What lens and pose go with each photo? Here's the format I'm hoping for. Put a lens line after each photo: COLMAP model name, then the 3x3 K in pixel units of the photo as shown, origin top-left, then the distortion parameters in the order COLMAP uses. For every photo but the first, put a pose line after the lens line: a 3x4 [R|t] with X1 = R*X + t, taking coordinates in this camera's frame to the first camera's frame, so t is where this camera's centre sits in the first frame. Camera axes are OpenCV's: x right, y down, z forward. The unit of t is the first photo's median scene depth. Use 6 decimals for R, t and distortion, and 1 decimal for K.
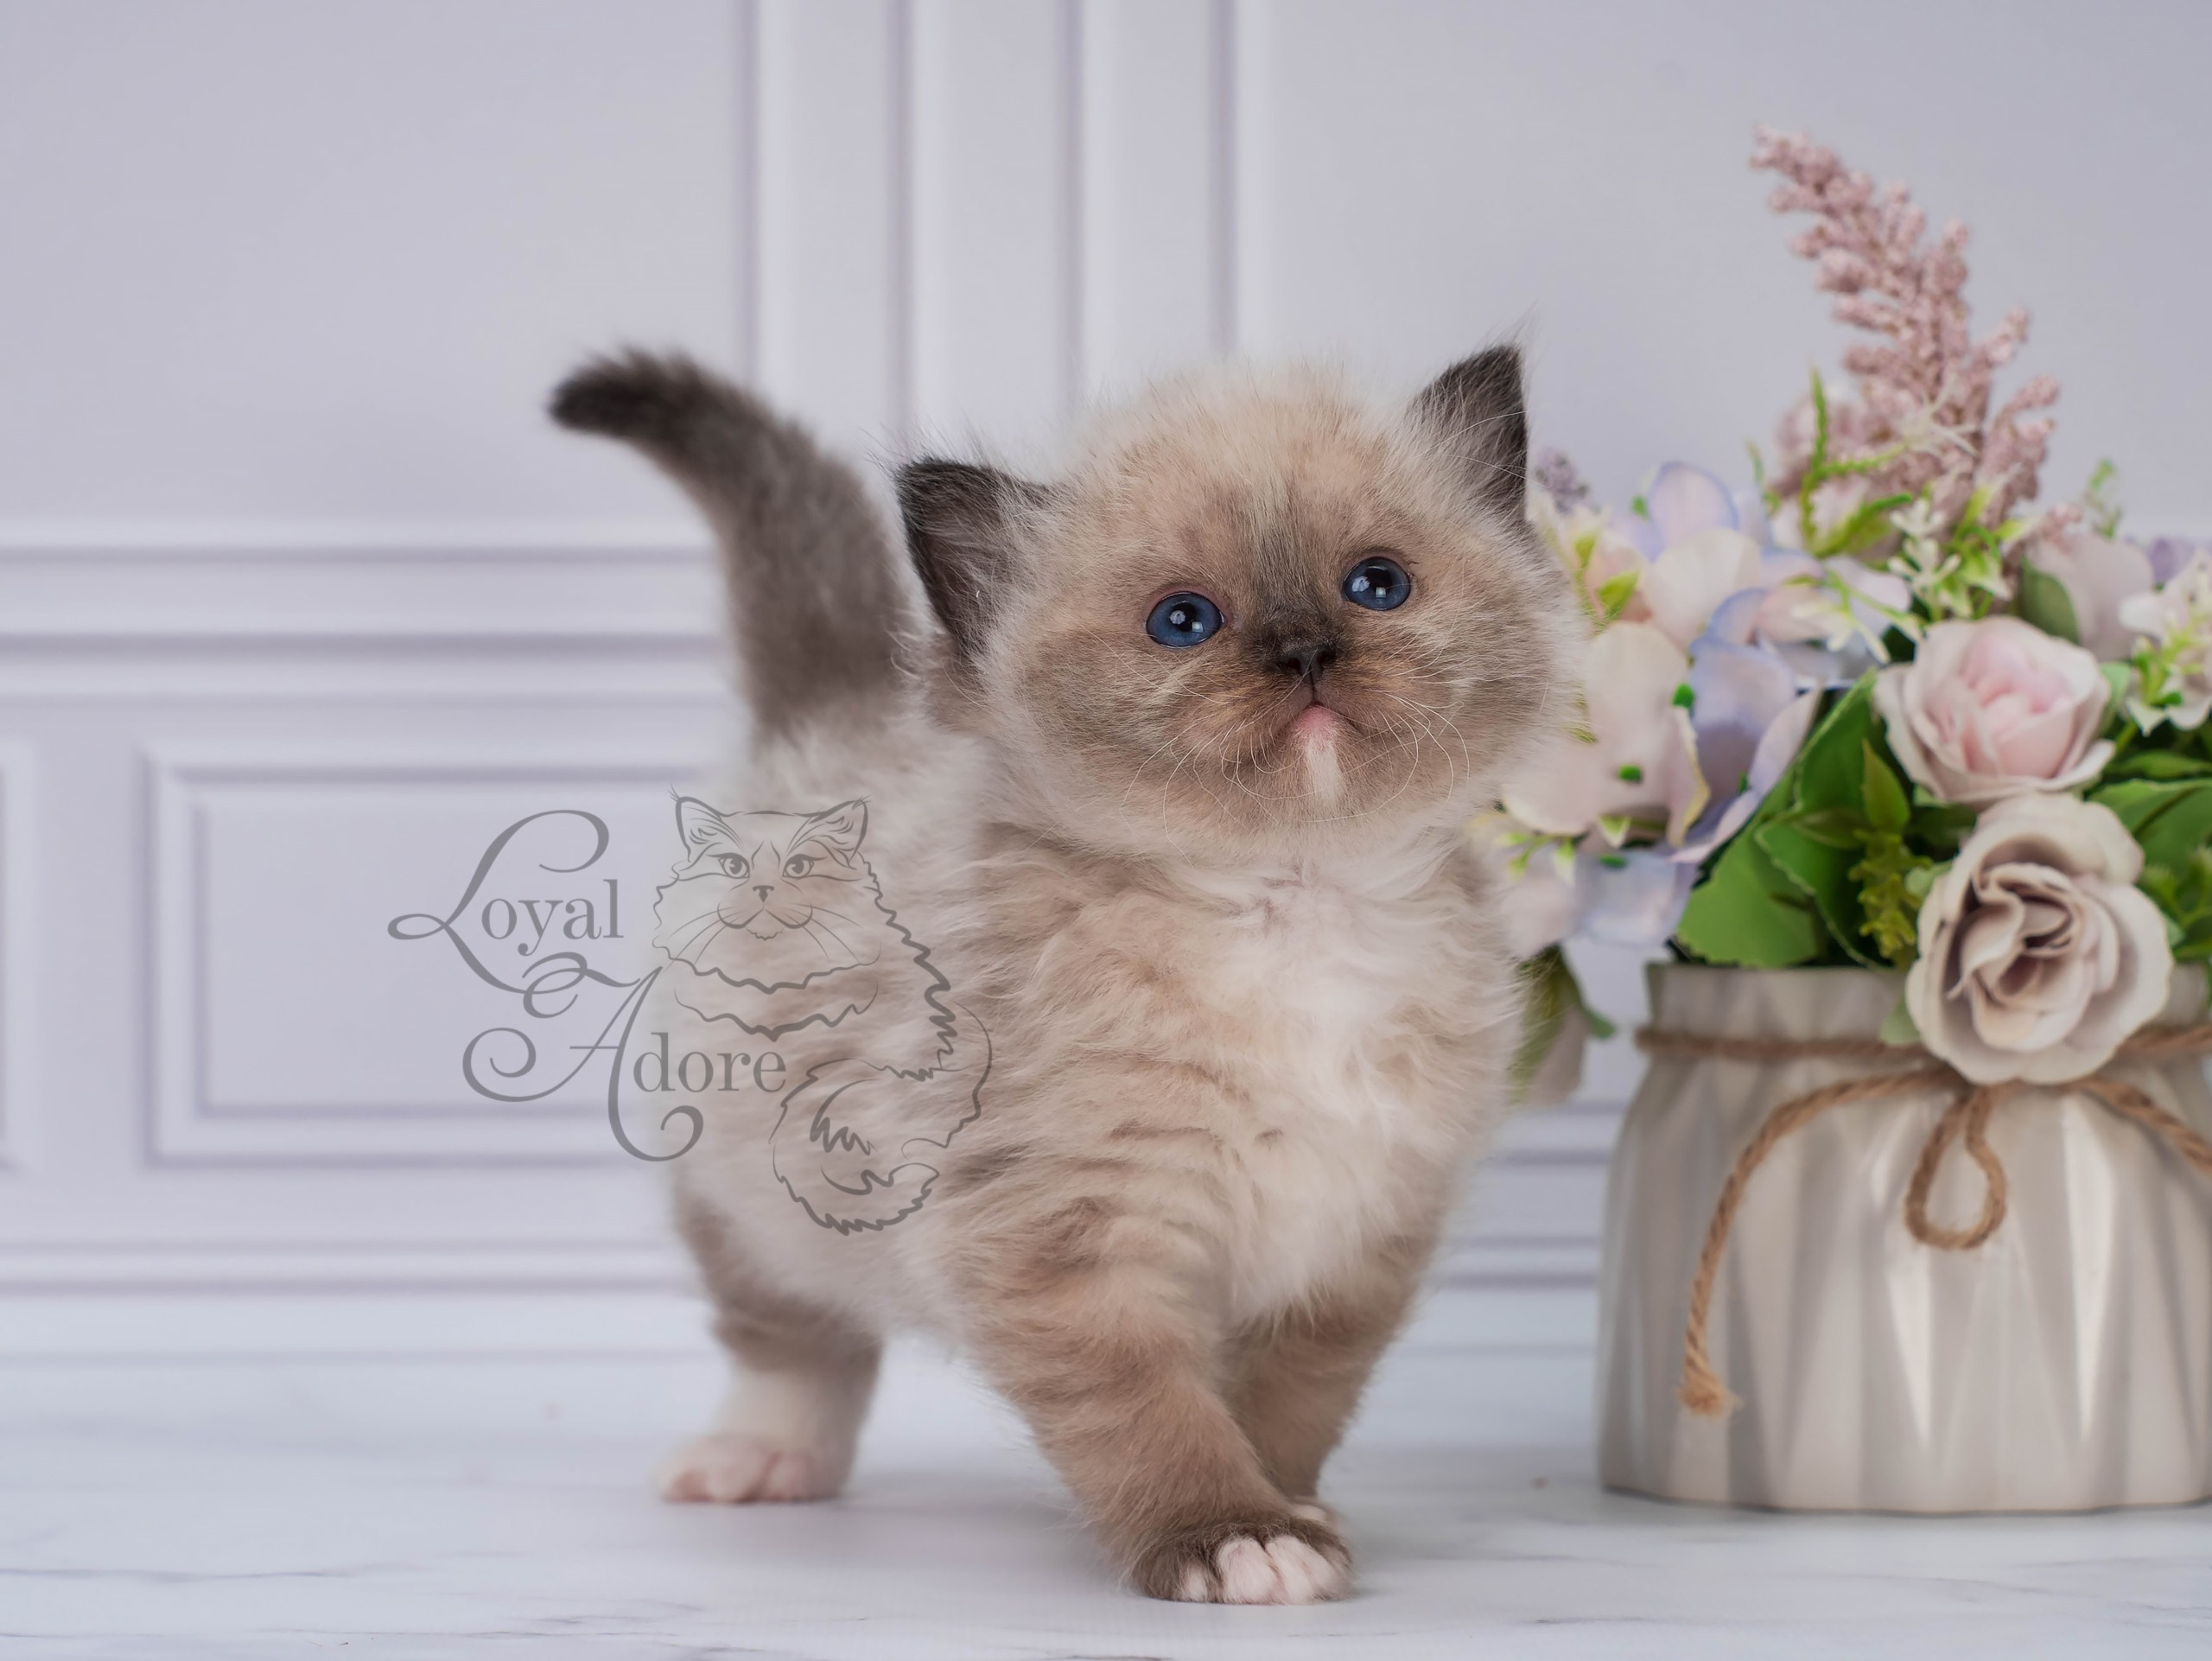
lens RADIAL K [[6639.2, 0, 1101.3], [0, 6639.2, 820.6], [0, 0, 1]] dist [-0.038952, 0.000000]
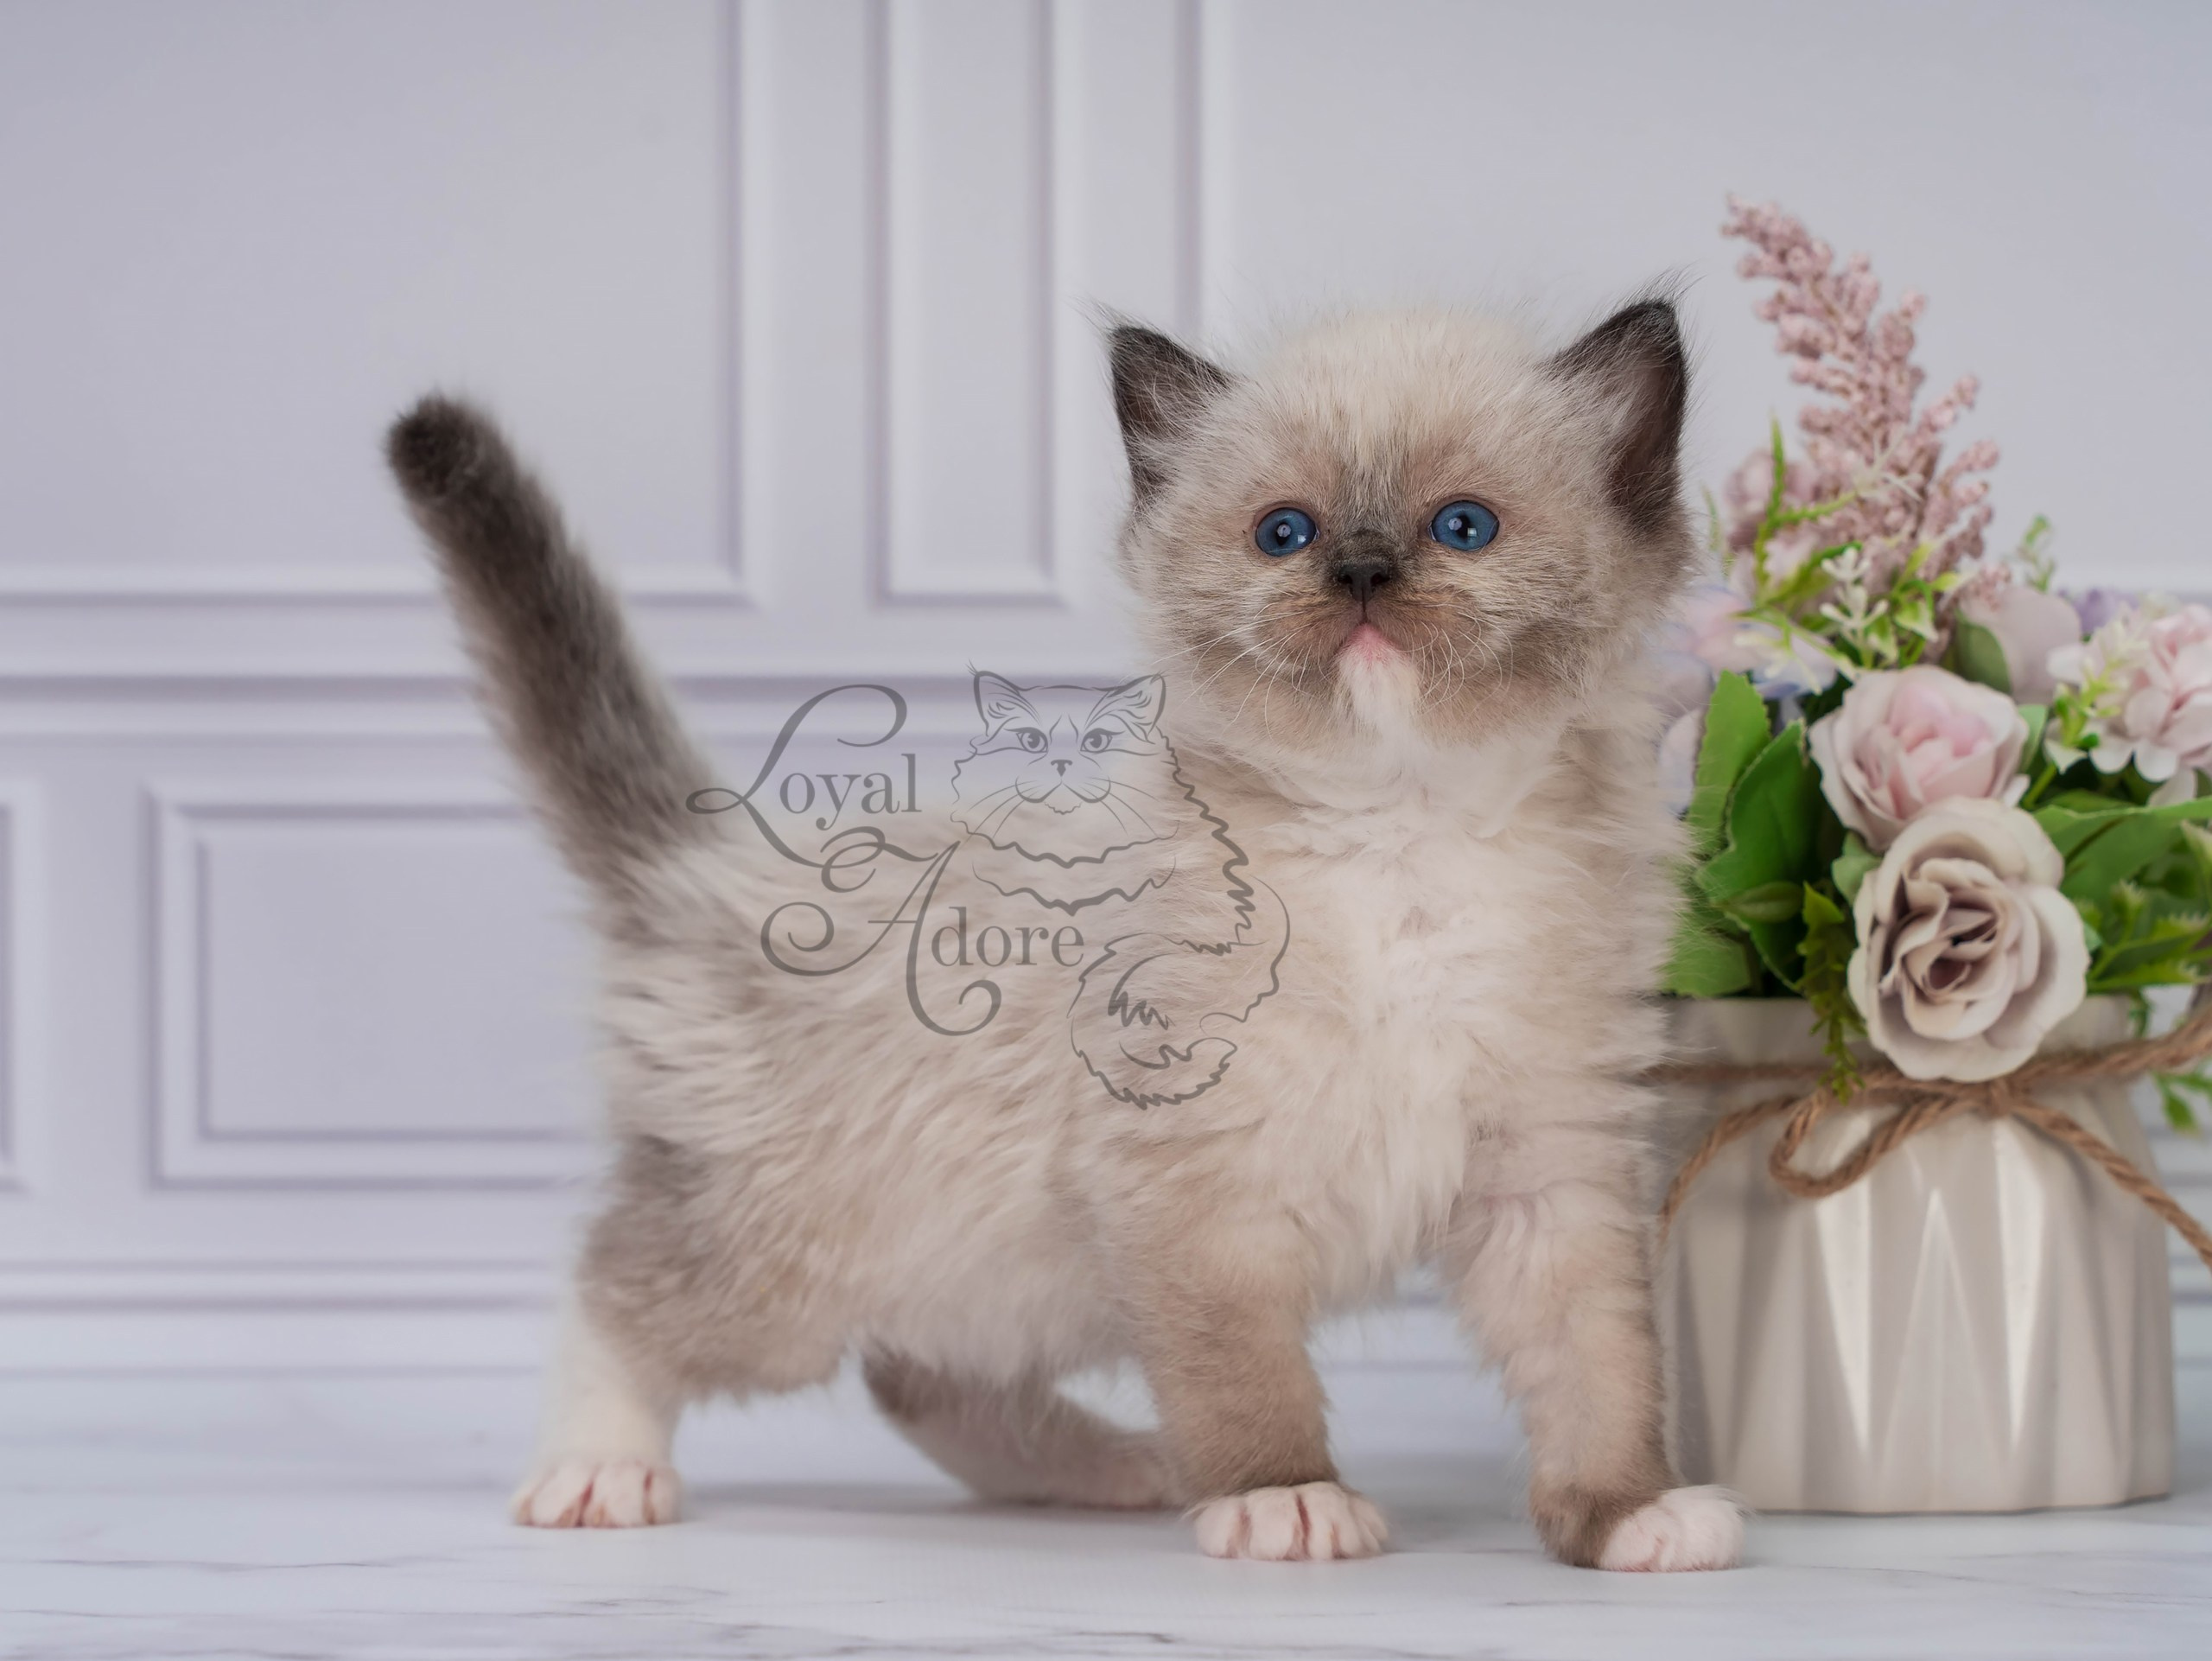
lens RADIAL K [[7500.0, 0, 1120.6], [0, 7500.0, 830.9], [0, 0, 1]] dist [-0.072716, 0.000000]
pose [[0.999869, 0.006404, 0.014867, -0.013580], [-0.006233, 0.999914, -0.011555, 0.011055], [-0.014940, 0.011461, 0.999823, -0.210019]]
